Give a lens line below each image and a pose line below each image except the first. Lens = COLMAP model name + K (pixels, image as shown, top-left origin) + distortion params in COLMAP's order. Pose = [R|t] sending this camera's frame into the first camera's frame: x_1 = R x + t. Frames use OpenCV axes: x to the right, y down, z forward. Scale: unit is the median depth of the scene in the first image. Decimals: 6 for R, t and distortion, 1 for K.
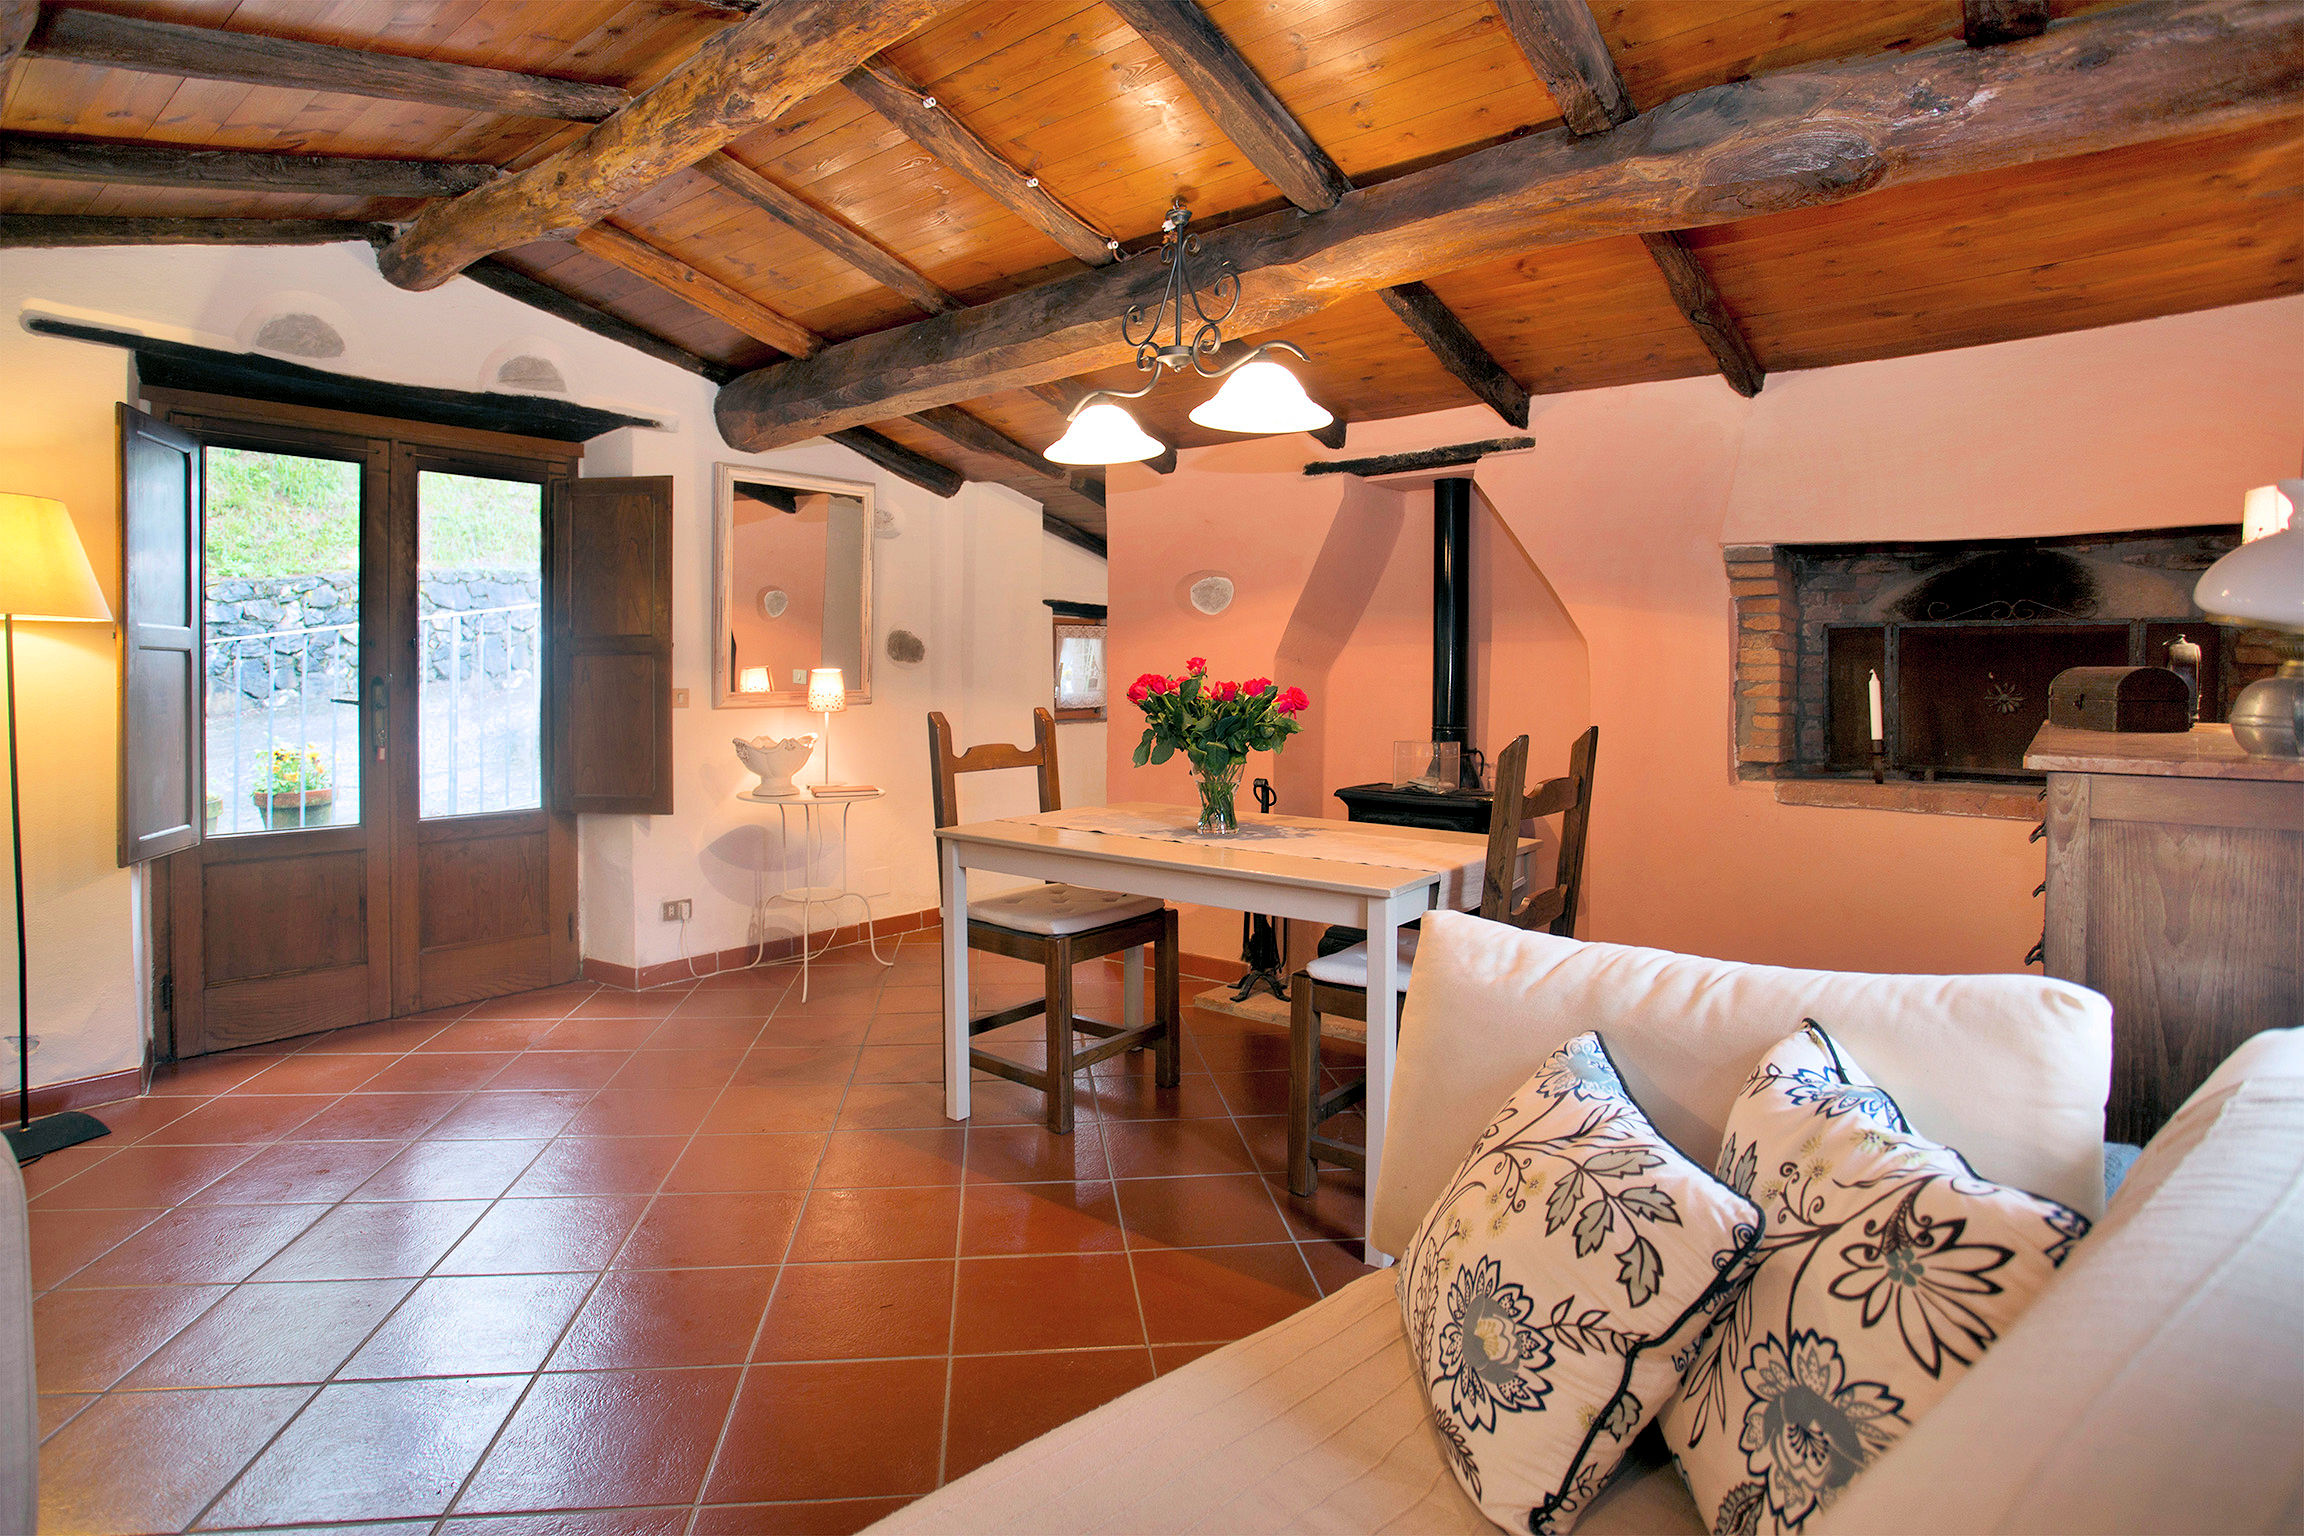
lens RADIAL K [[1201.1, 0, 1147.8], [0, 1201.1, 654.3], [0, 0, 1]] dist [0.000106, 0.000295]
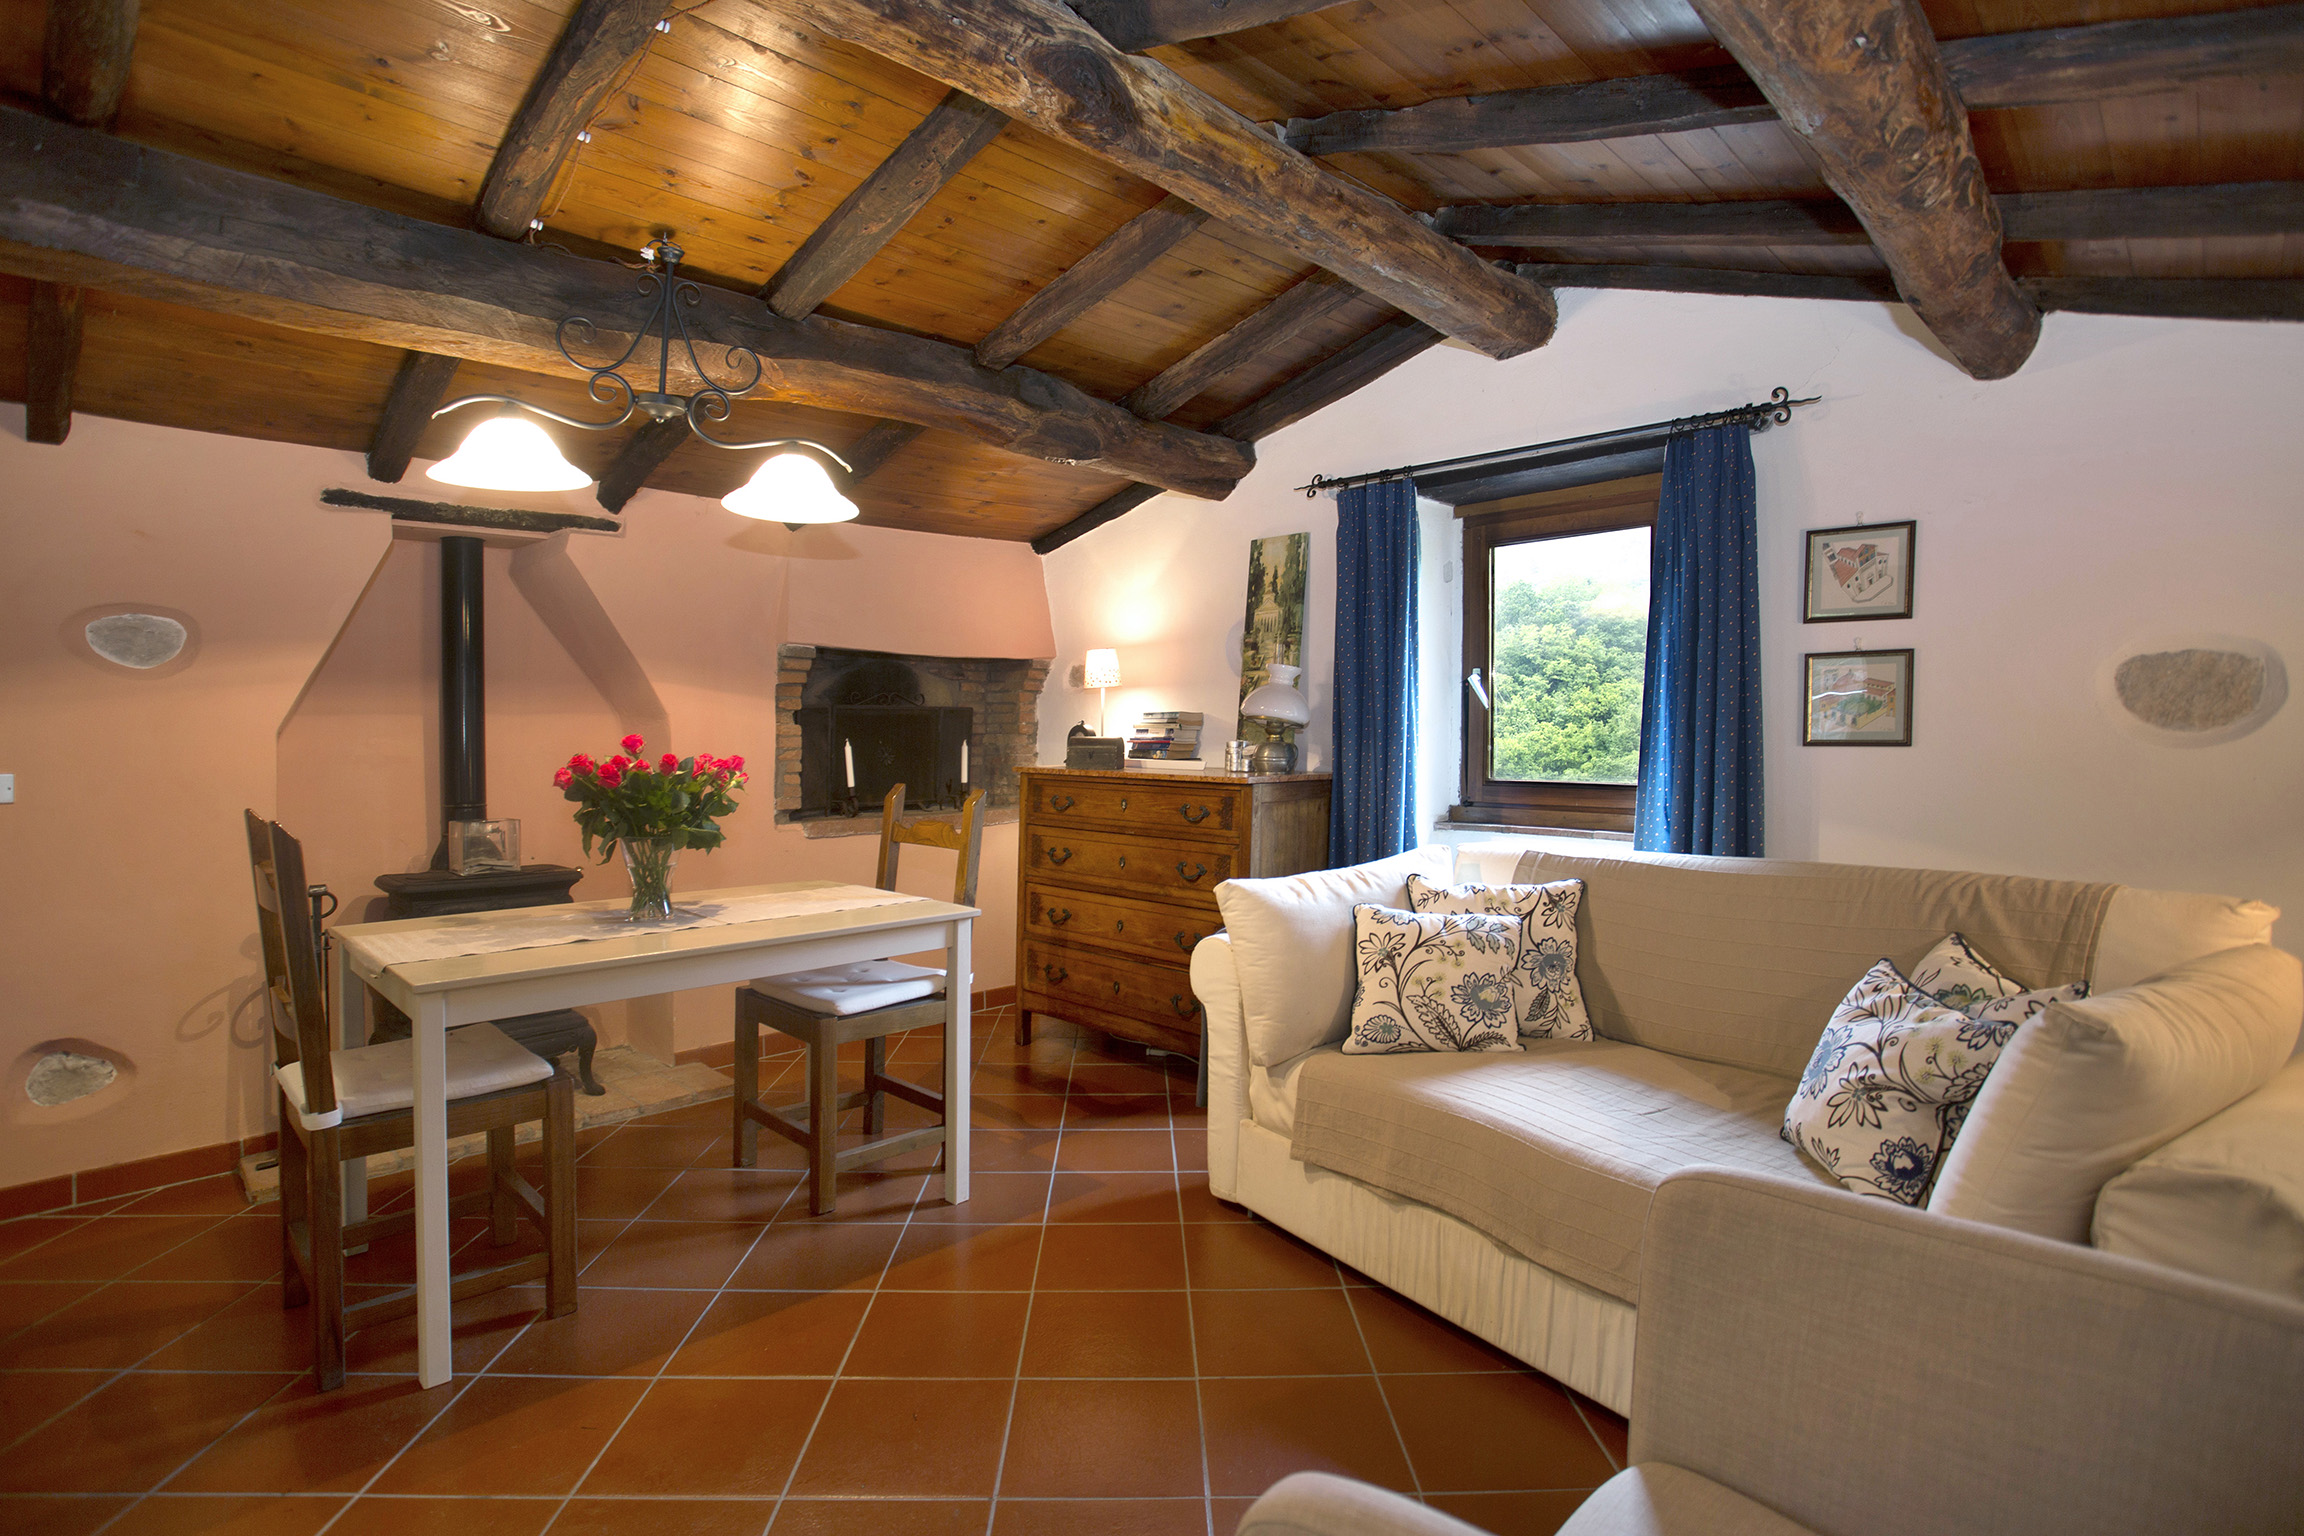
lens RADIAL K [[1190.2, 0, 1152.0], [0, 1190.2, 768.0], [0, 0, 1]] dist [-0.048246, 0.000688]
pose [[0.084208, -0.033263, 0.995893, -0.762969], [-0.007333, 0.999395, 0.034000, -0.003577], [-0.996421, -0.010165, 0.083913, 0.497175]]
